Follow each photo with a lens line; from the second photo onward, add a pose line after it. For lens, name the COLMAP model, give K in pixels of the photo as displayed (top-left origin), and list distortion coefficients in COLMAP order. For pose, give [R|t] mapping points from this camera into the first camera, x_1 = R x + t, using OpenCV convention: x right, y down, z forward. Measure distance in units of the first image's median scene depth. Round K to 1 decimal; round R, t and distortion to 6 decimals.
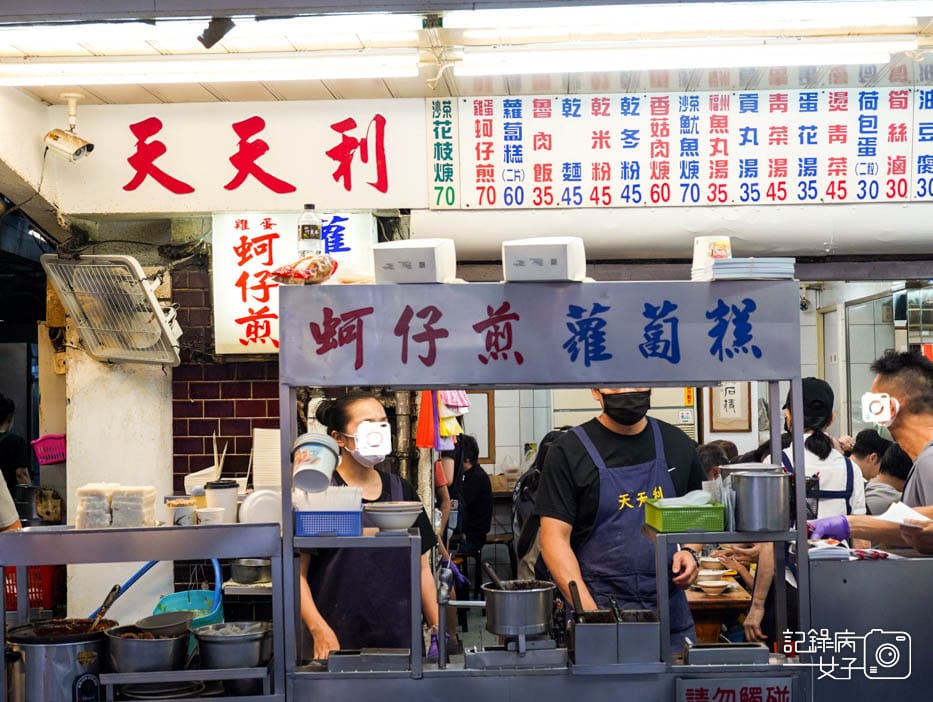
lens RADIAL K [[1184.5, 0, 466.5], [0, 1184.5, 351.0], [0, 0, 1]] dist [0.017973, 0.048745]
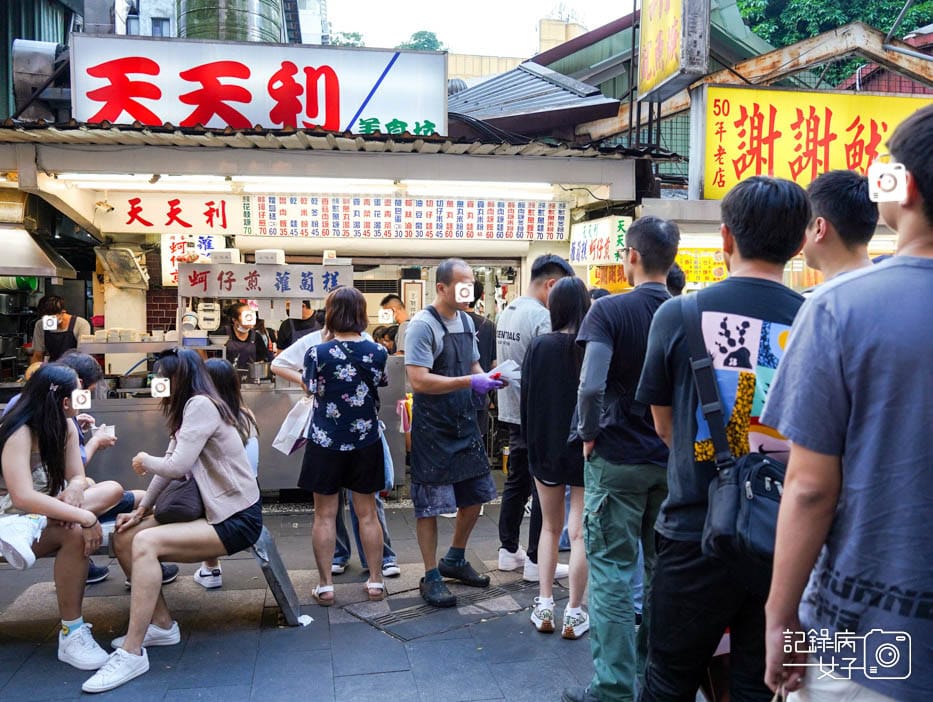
lens RADIAL K [[736.0, 0, 464.8], [0, 736.0, 338.2], [0, 0, 1]] dist [-0.001501, 0.001305]
pose [[0.991491, 0.014675, 0.129345, 0.269835], [-0.022449, 0.998014, 0.058851, 0.007533], [-0.128225, -0.061254, 0.989852, -0.792555]]
